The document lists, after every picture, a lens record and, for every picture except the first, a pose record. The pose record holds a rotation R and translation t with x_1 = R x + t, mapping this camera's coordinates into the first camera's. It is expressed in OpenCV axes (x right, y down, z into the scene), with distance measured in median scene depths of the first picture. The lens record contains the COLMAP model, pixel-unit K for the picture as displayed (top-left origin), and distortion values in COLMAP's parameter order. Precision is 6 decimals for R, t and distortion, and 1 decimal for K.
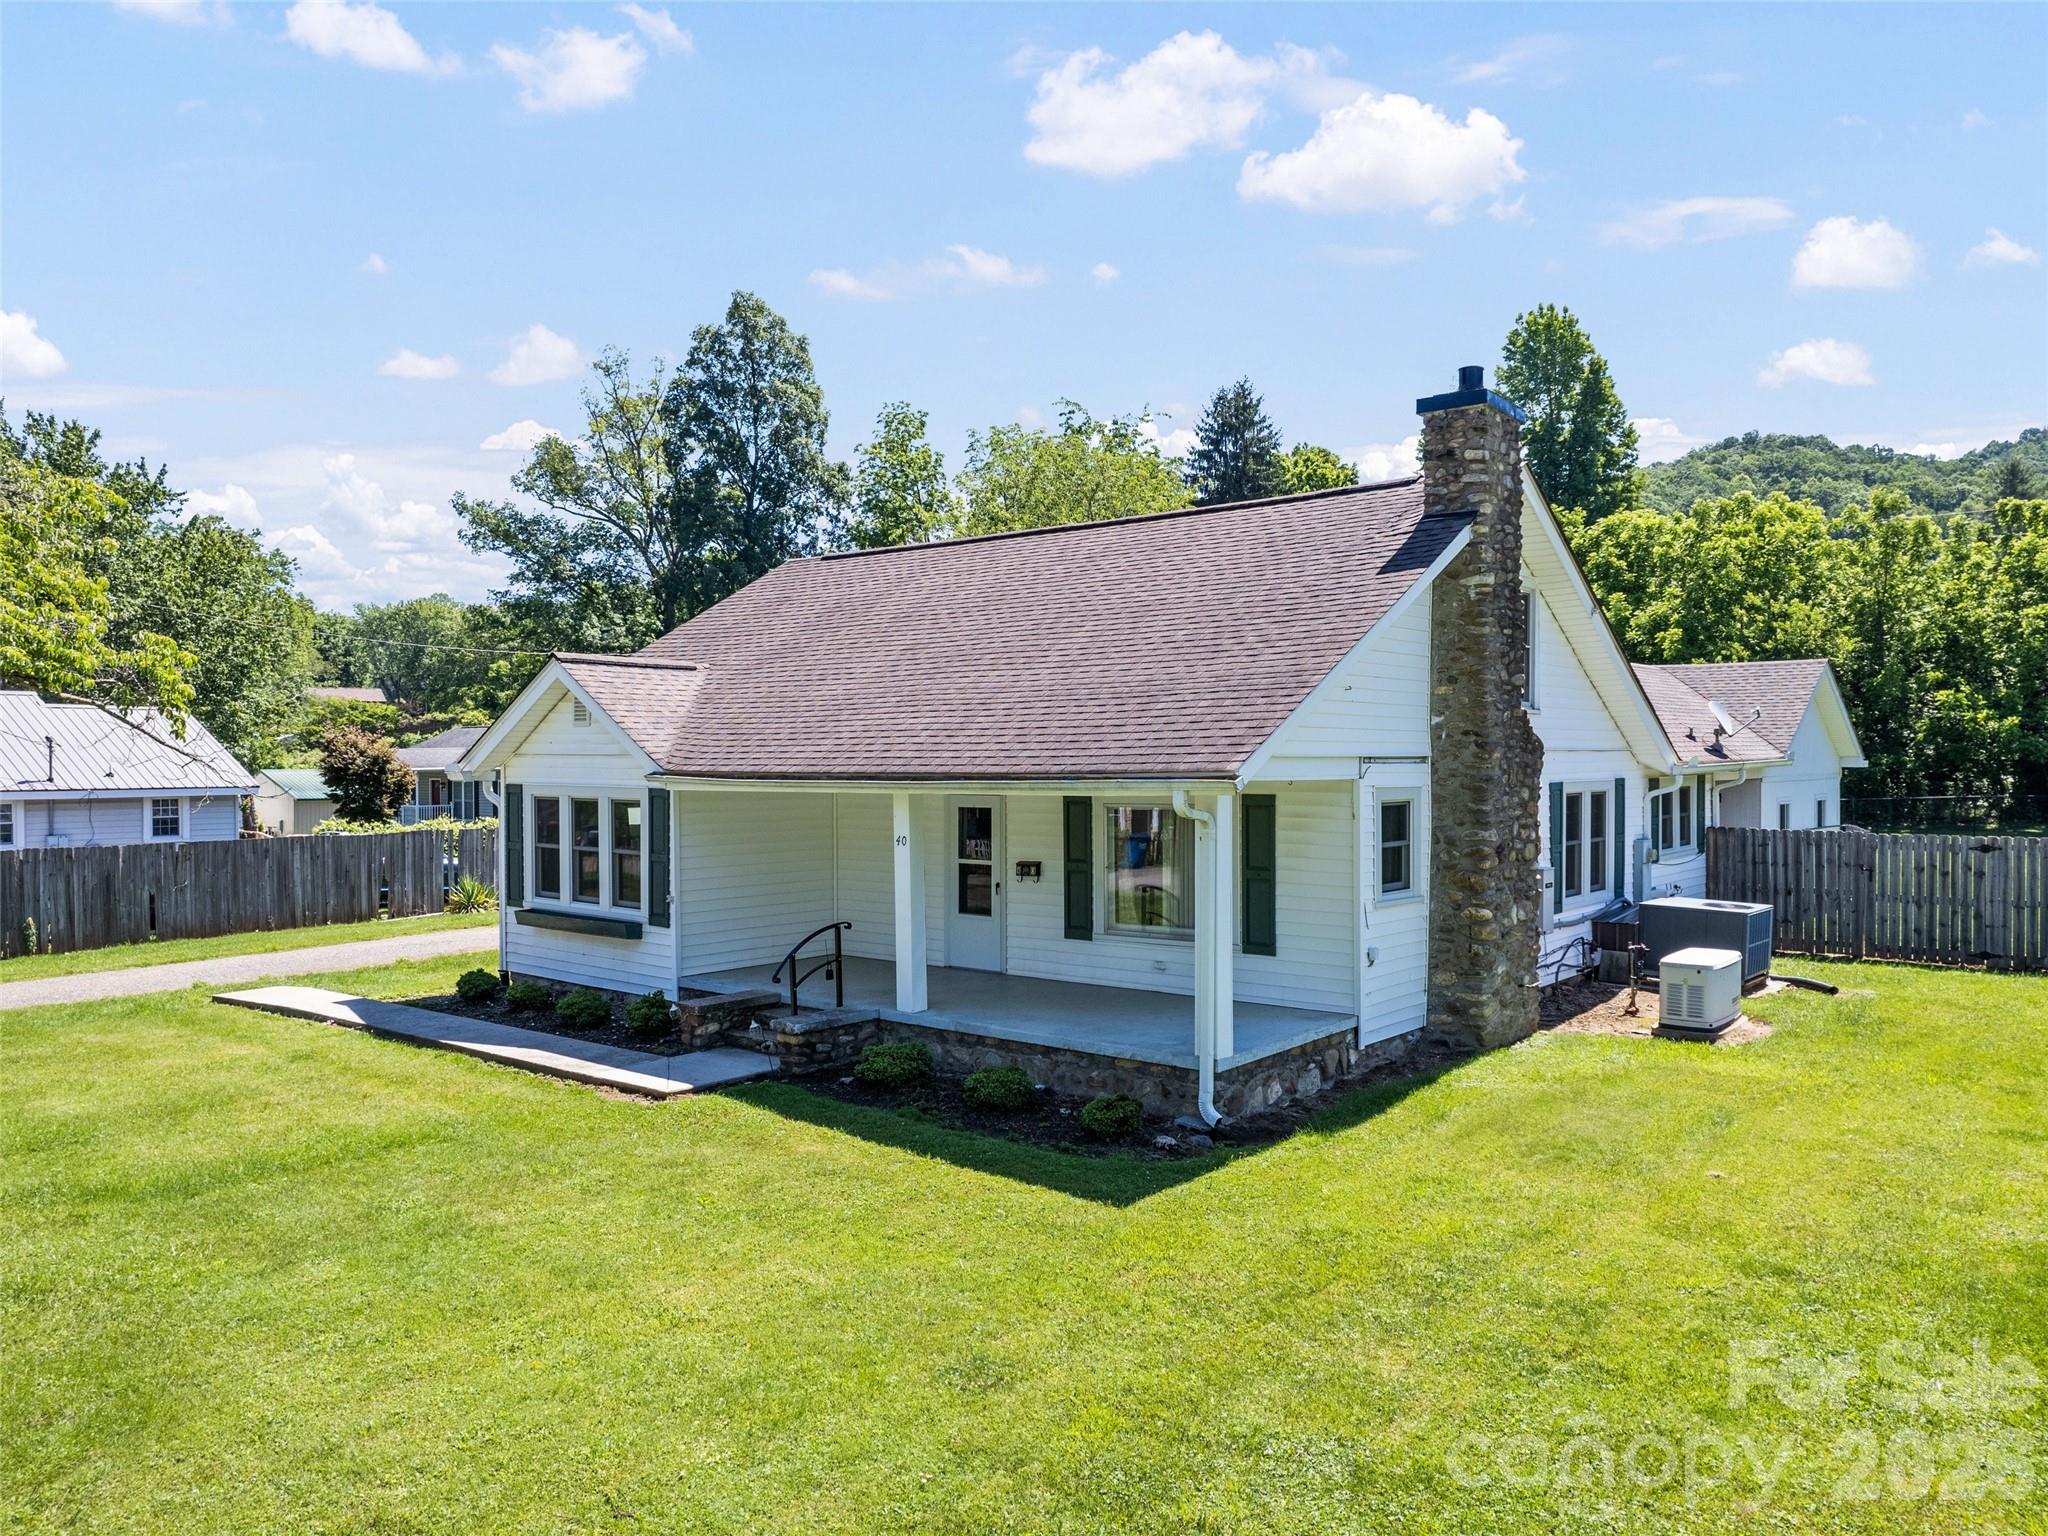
lens RADIAL K [[1480.5, 0, 1029.7], [0, 1480.5, 759.5], [0, 0, 1]] dist [-0.047032, 0.006531]
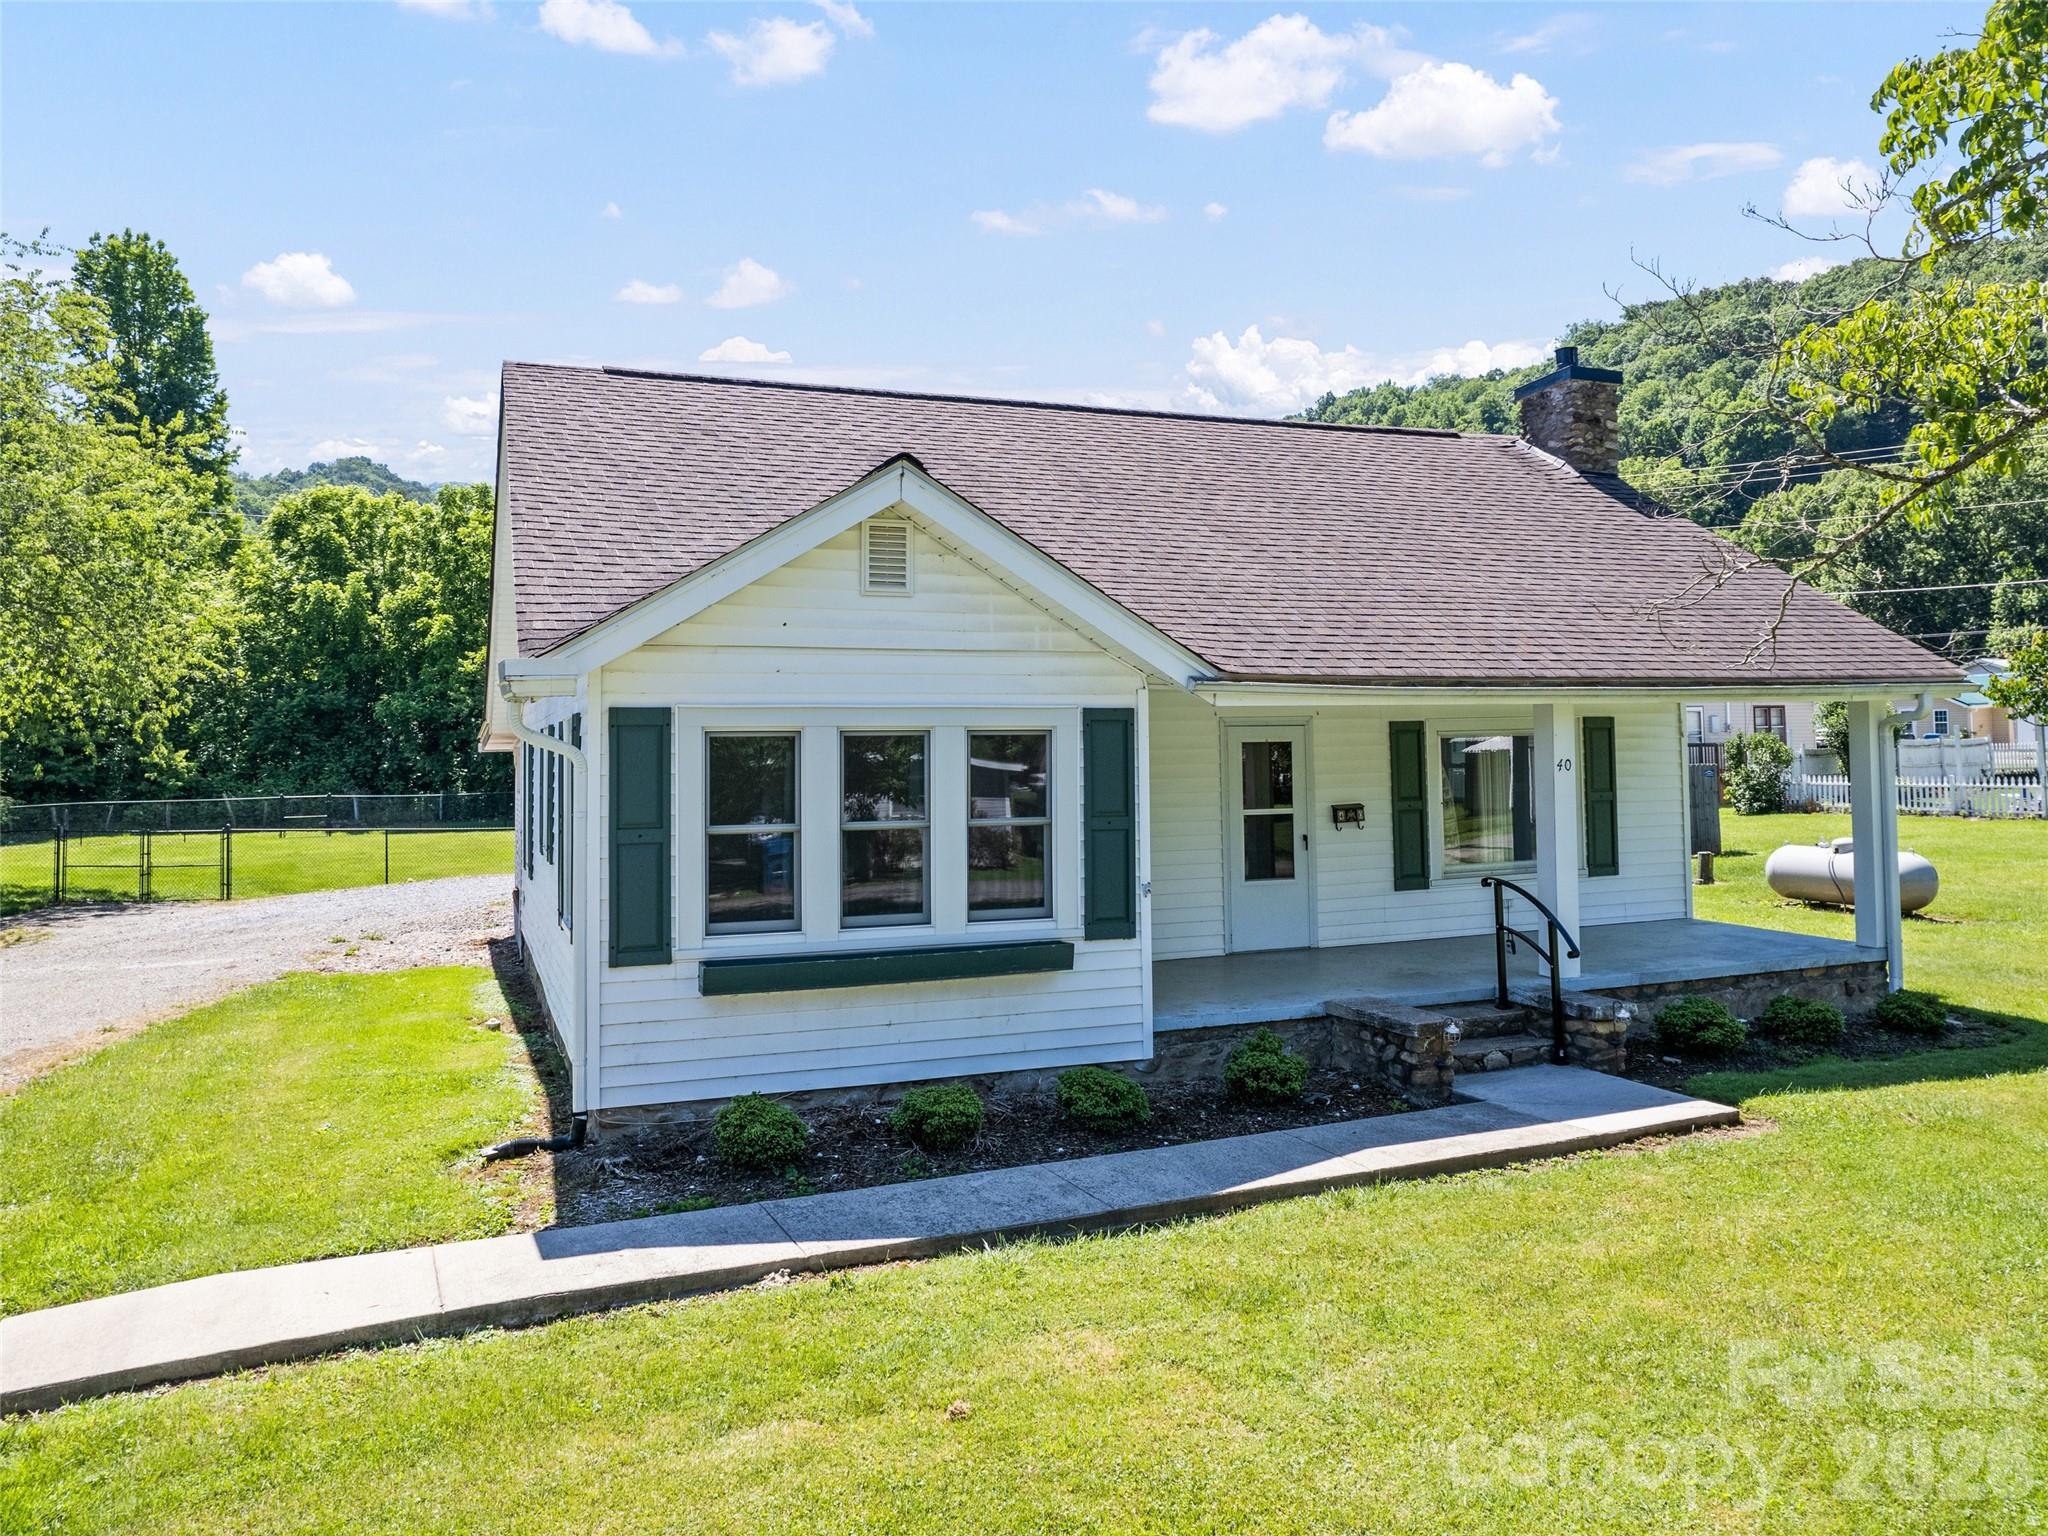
lens RADIAL K [[1510.5, 0, 1032.1], [0, 1510.5, 677.4], [0, 0, 1]] dist [-0.060748, 0.043100]
pose [[0.476840, 0.041779, 0.877997, -0.747765], [0.016309, 0.998277, -0.056360, 0.038485], [-0.878839, 0.041194, 0.475337, 0.681661]]
